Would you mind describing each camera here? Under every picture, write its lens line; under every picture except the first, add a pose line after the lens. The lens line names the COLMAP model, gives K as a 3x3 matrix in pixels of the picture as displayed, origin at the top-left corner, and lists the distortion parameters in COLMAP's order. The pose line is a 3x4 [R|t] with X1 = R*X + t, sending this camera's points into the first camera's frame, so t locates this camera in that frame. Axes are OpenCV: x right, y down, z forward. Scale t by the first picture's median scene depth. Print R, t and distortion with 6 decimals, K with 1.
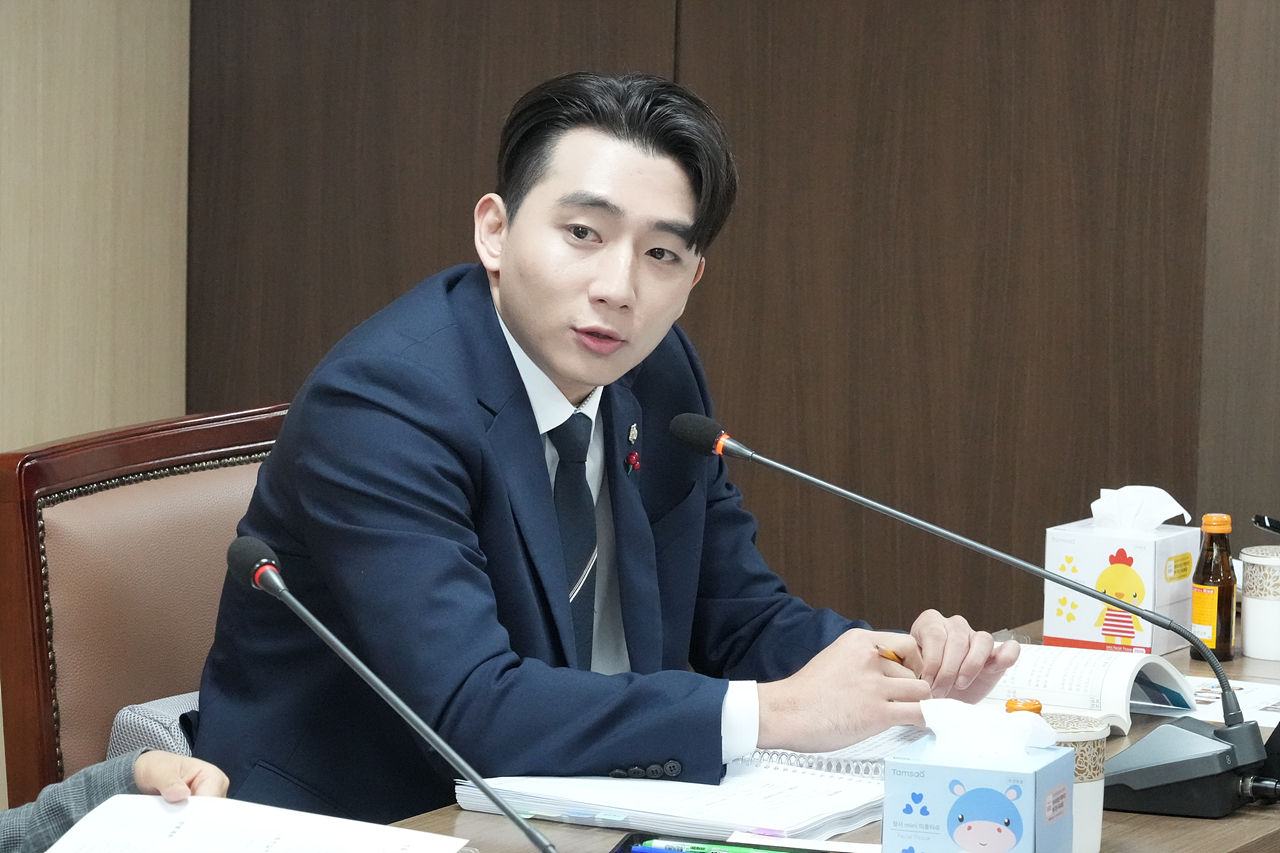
lens RADIAL K [[5264.7, 0, 640.0], [0, 5264.7, 426.5], [0, 0, 1]] dist [0.084311, -4.592777]
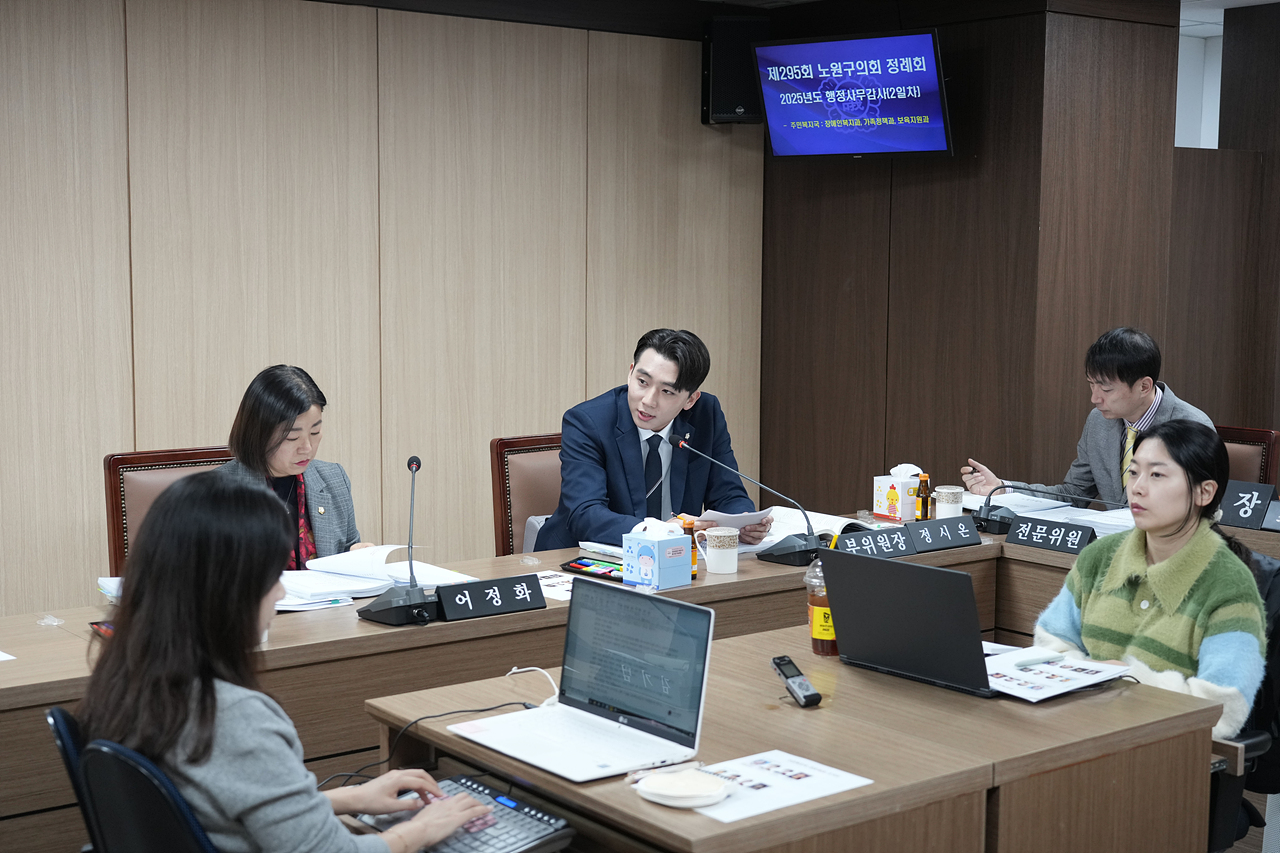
lens RADIAL K [[1751.3, 0, 640.0], [0, 1751.3, 426.5], [0, 0, 1]] dist [0.008975, 0.038303]
pose [[0.908123, 0.023845, -0.418025, 0.418228], [-0.033030, 0.999345, -0.014751, 0.010988], [0.417399, 0.027203, 0.908316, 0.036957]]
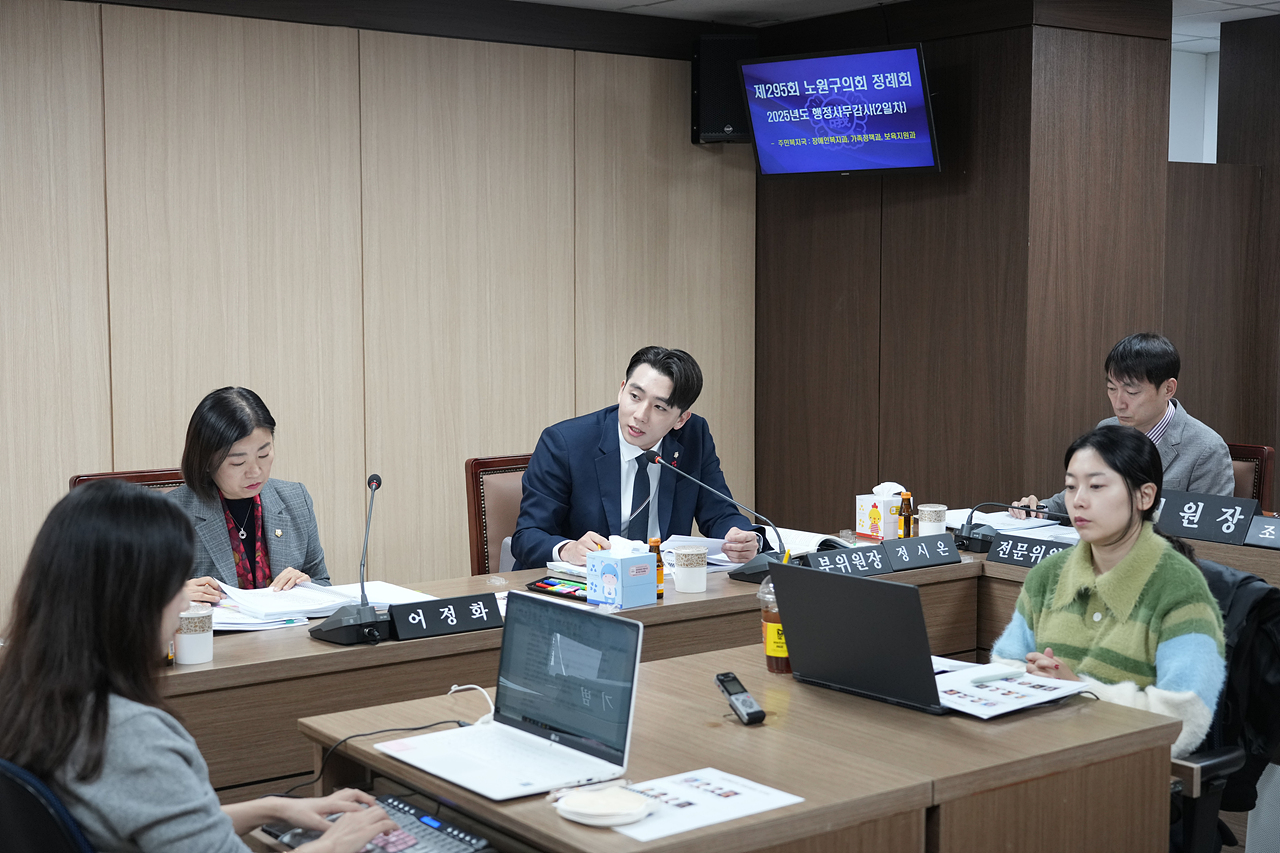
lens RADIAL K [[1747.2, 0, 640.0], [0, 1747.2, 426.5], [0, 0, 1]] dist [0.011746, 0.063206]
pose [[0.899884, 0.010466, -0.436003, 0.443226], [-0.027268, 0.999106, -0.032298, 0.017472], [0.435276, 0.040953, 0.899365, 0.067813]]
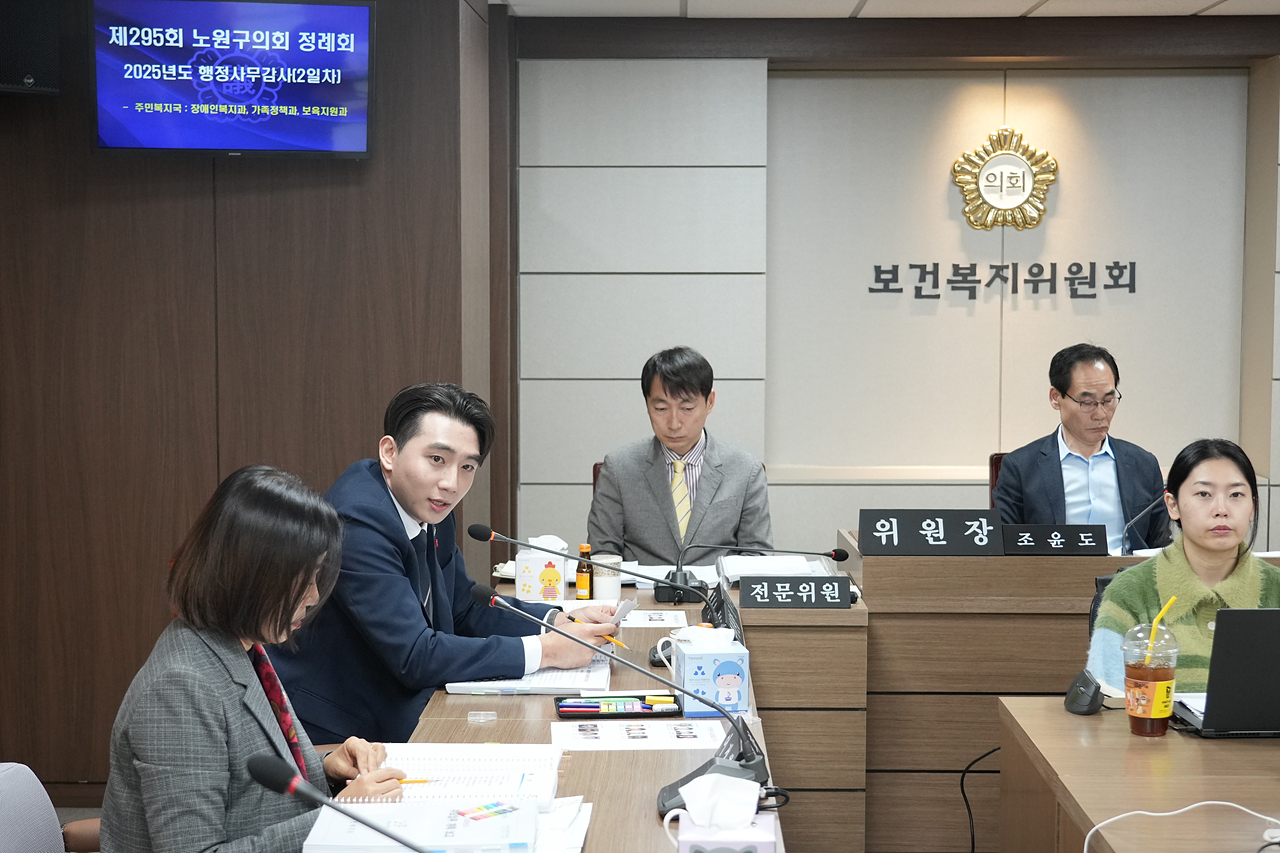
lens RADIAL K [[2035.1, 0, 640.0], [0, 2035.1, 426.5], [0, 0, 1]] dist [0.033105, -0.020530]
pose [[0.894711, -0.057204, 0.442967, -0.317527], [0.073442, 0.997107, -0.019576, -0.019597], [-0.440566, 0.050047, 0.896324, 0.146118]]
